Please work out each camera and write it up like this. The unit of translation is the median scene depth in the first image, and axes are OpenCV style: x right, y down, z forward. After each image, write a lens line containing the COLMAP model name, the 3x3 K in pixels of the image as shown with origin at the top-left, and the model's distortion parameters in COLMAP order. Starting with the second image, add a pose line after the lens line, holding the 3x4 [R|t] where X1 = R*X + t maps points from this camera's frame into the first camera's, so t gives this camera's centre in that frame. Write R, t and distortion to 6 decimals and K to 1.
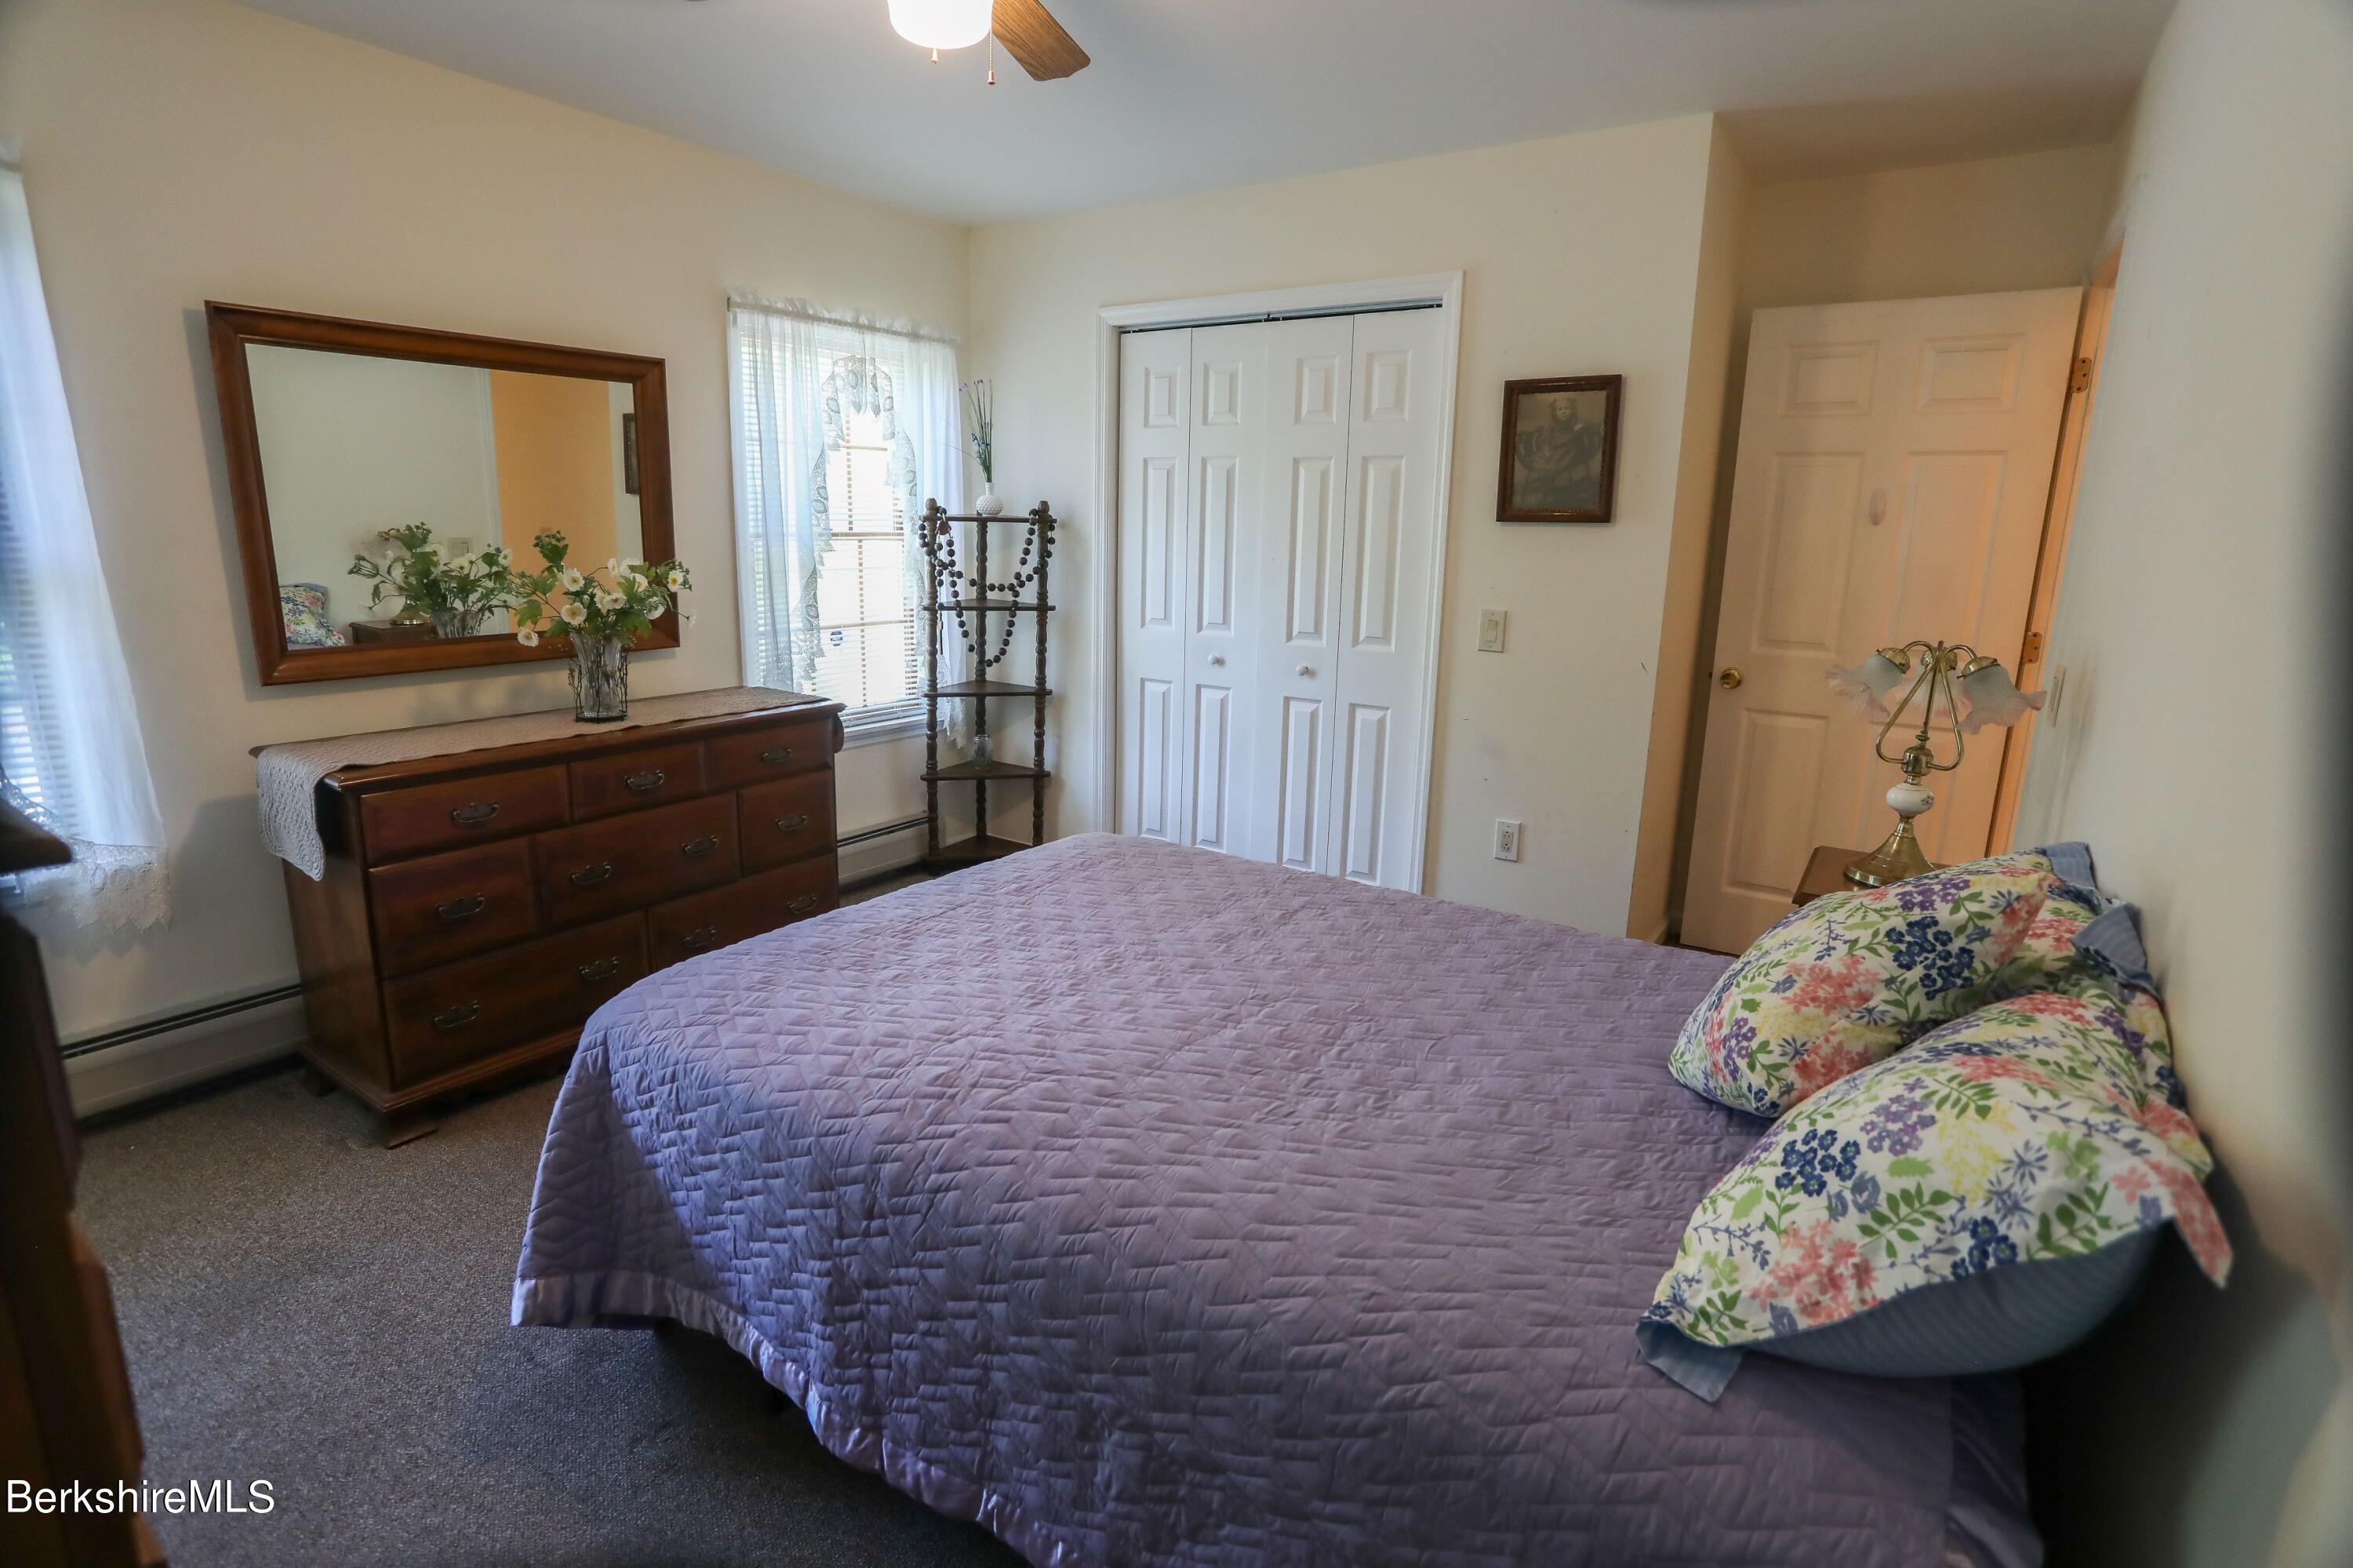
lens RADIAL K [[1149.9, 0, 1176.5], [0, 1149.9, 784.0], [0, 0, 1]] dist [-0.053550, 0.013311]
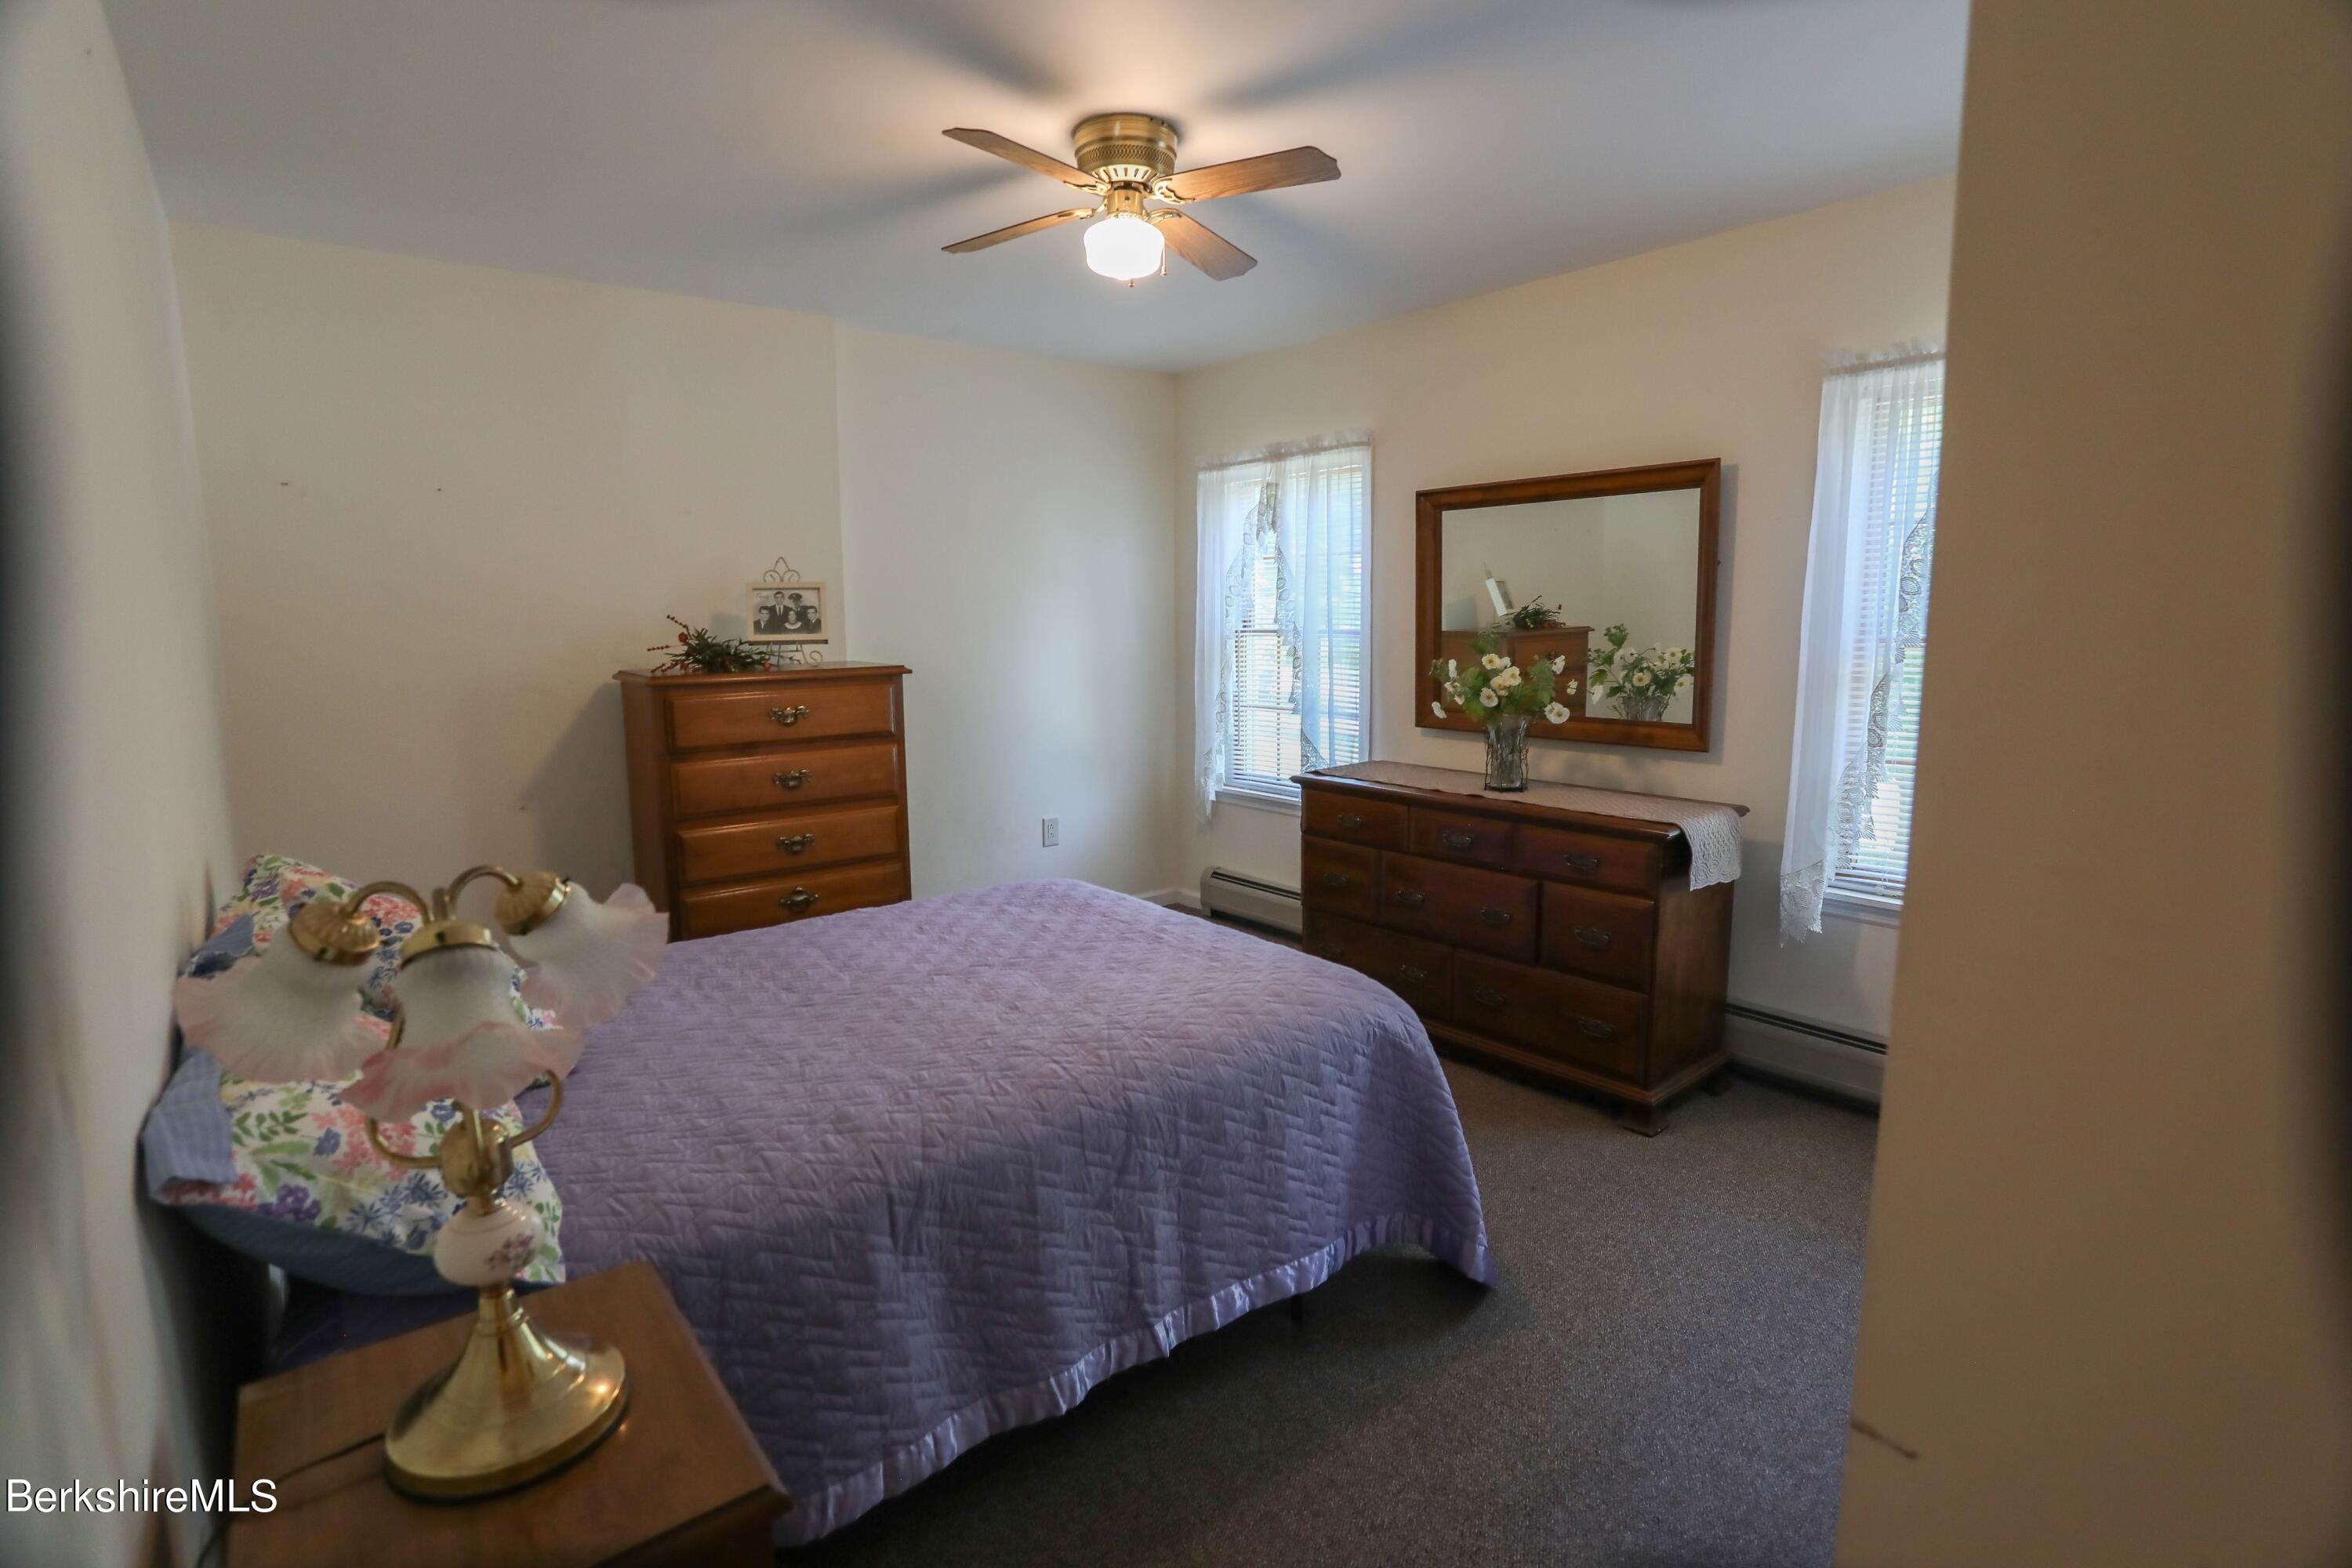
lens RADIAL K [[1149.3, 0, 1176.0], [0, 1149.3, 784.0], [0, 0, 1]] dist [-0.053550, 0.013311]
pose [[-0.275586, 0.107564, -0.955239, 0.841500], [-0.212465, 0.962328, 0.169659, -0.222659], [0.937502, 0.249711, -0.242351, 1.134944]]
